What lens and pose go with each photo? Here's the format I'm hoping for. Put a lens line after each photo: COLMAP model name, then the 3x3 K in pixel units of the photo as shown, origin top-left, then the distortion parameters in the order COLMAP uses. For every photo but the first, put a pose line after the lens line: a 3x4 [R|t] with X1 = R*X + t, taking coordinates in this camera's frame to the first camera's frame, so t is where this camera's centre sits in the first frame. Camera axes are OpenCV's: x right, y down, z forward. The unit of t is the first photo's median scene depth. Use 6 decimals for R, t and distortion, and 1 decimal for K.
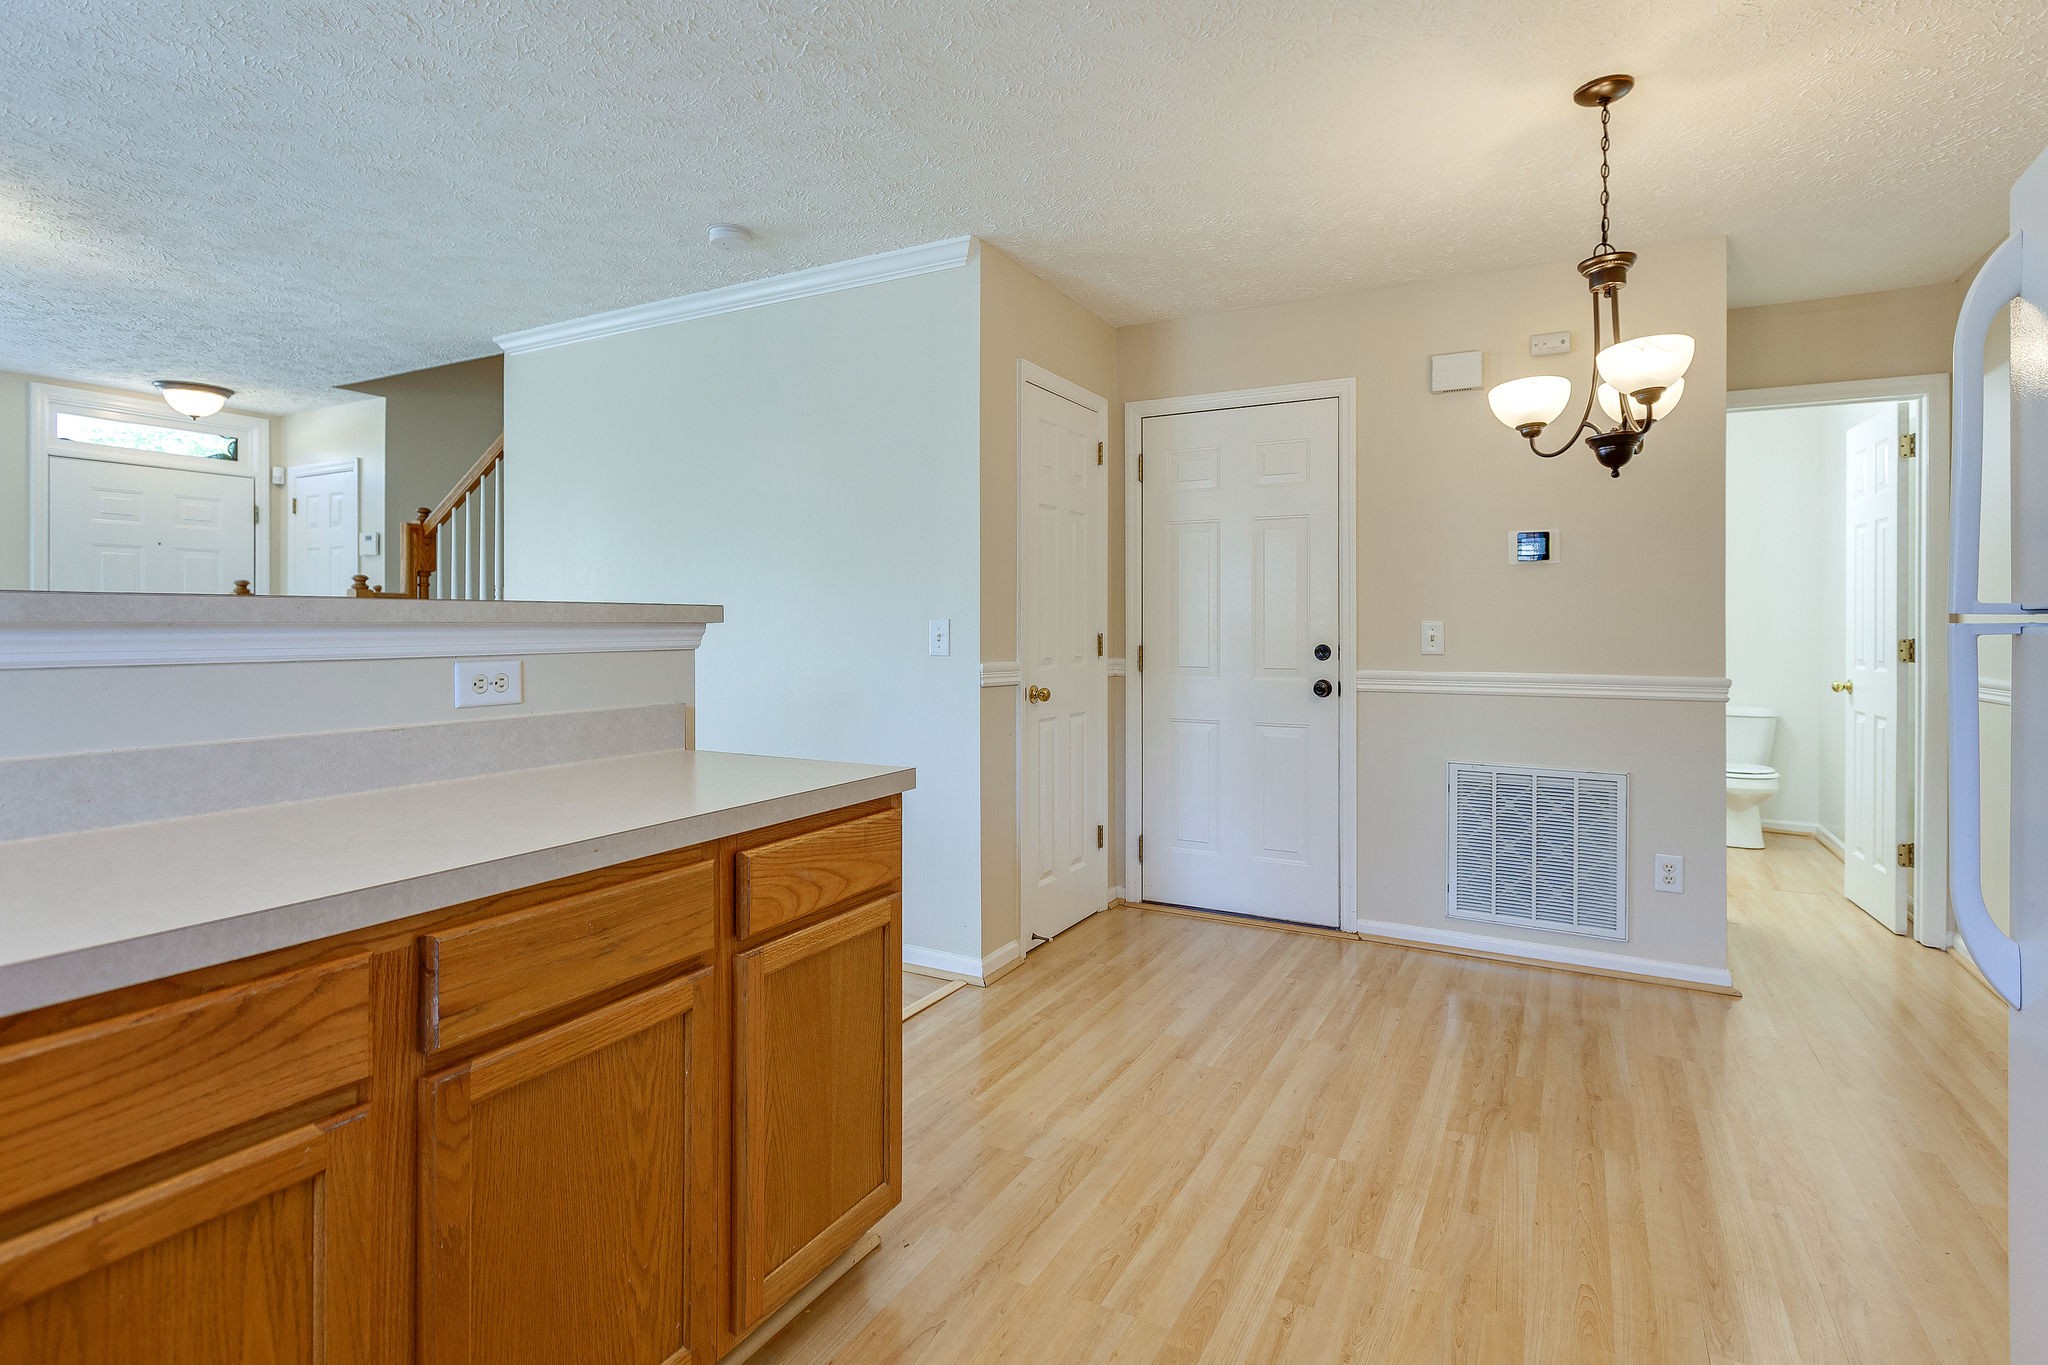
lens RADIAL K [[989.2, 0, 1028.1], [0, 989.2, 633.6], [0, 0, 1]] dist [0.003671, 0.000564]
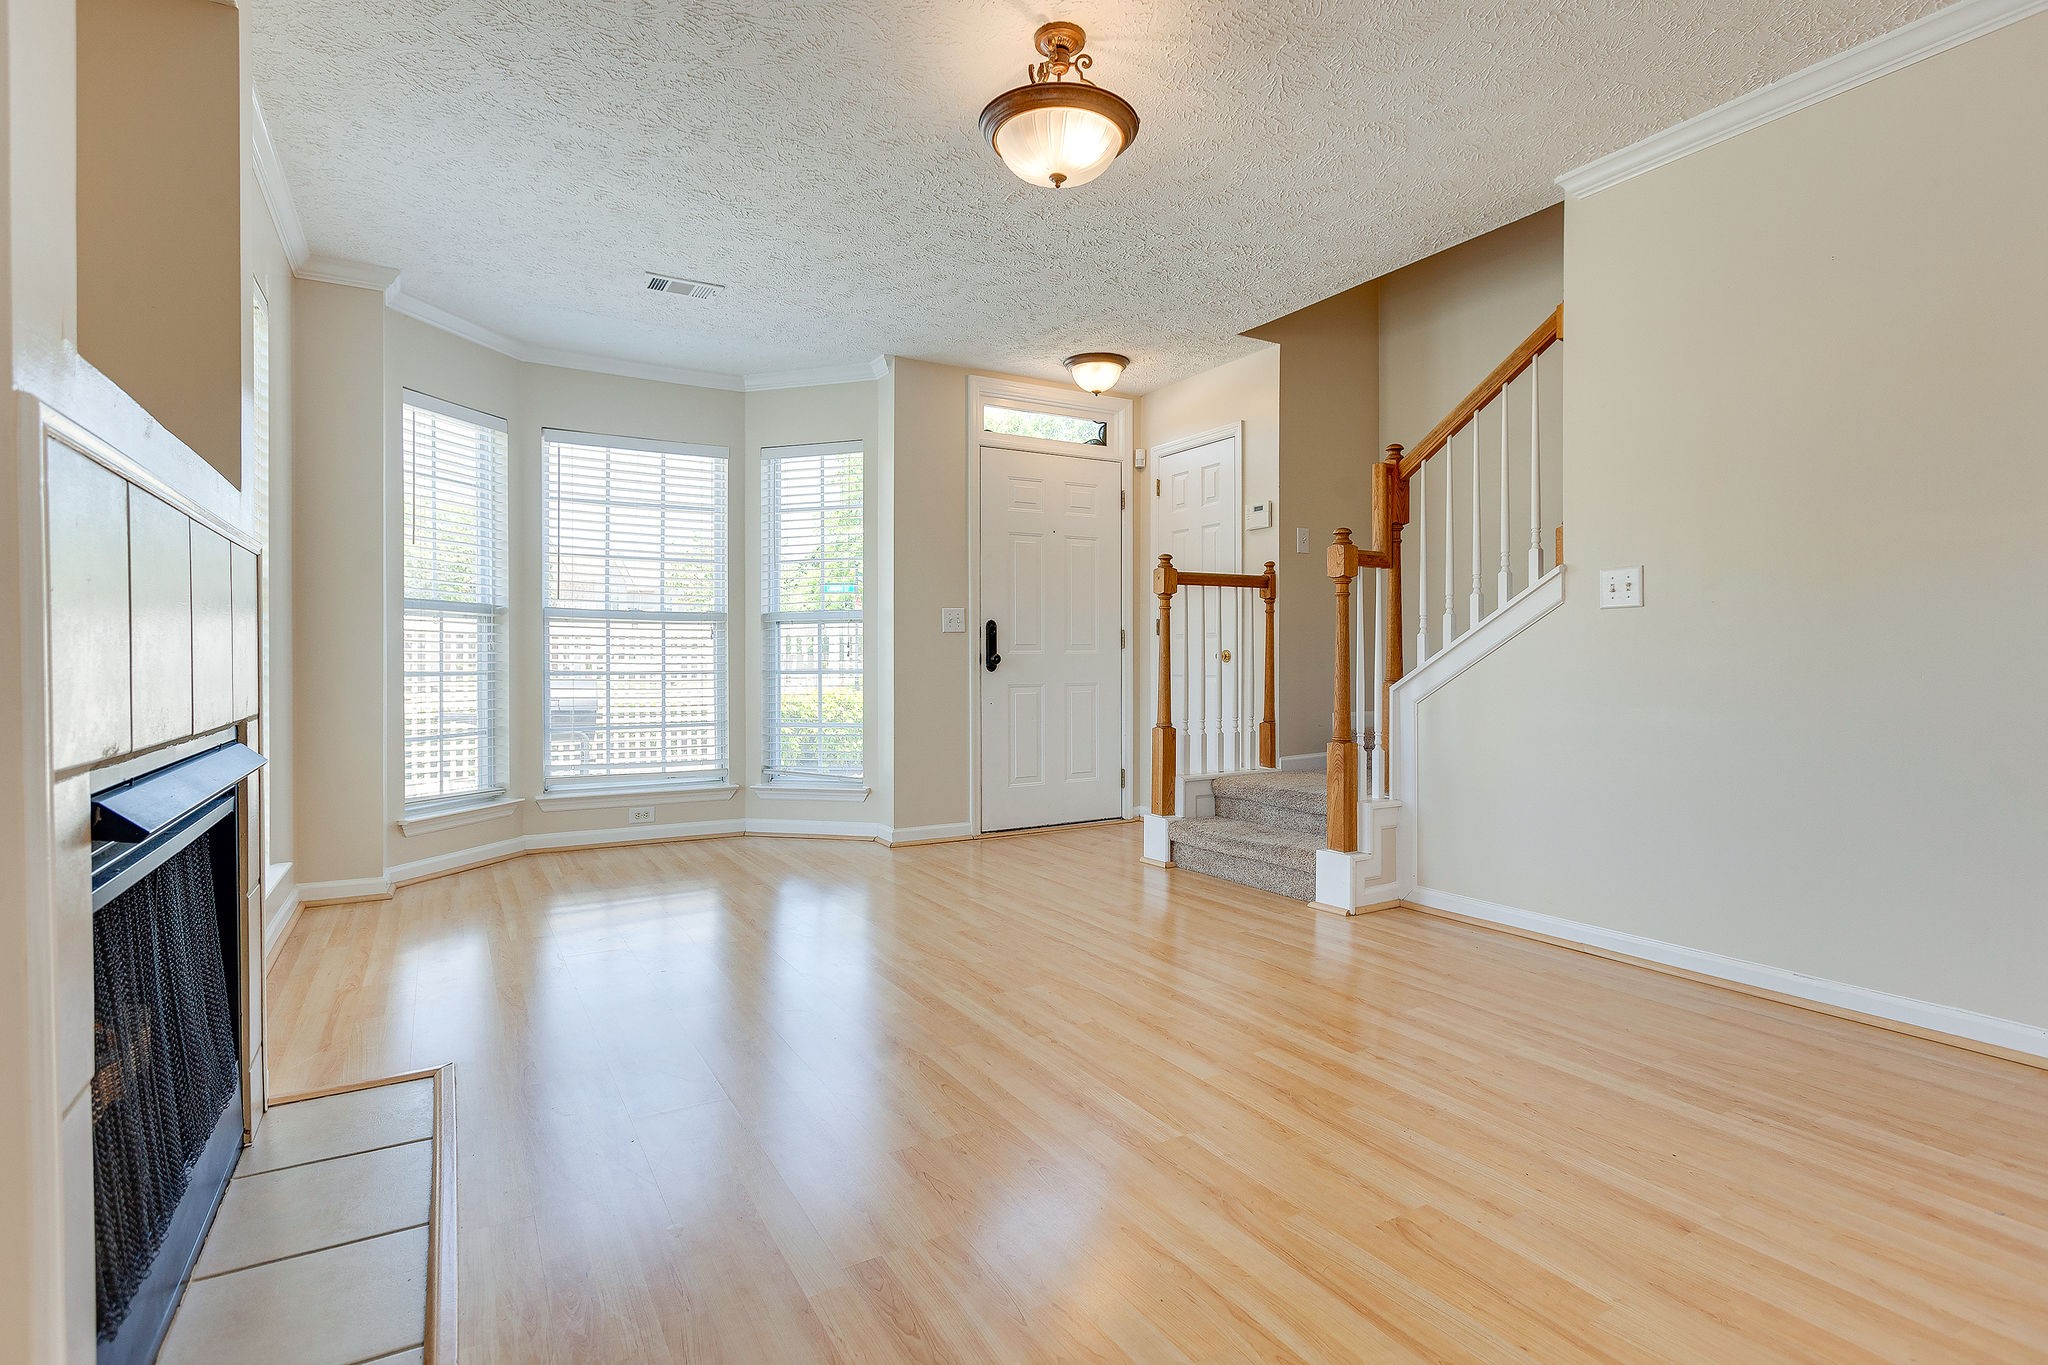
lens RADIAL K [[989.2, 0, 1027.9], [0, 989.2, 672.2], [0, 0, 1]] dist [0.003671, 0.000564]
pose [[0.858007, -0.000943, -0.513637, -0.395565], [0.004809, 0.999969, 0.006197, 0.042655], [0.513615, -0.007787, 0.857985, 0.143833]]
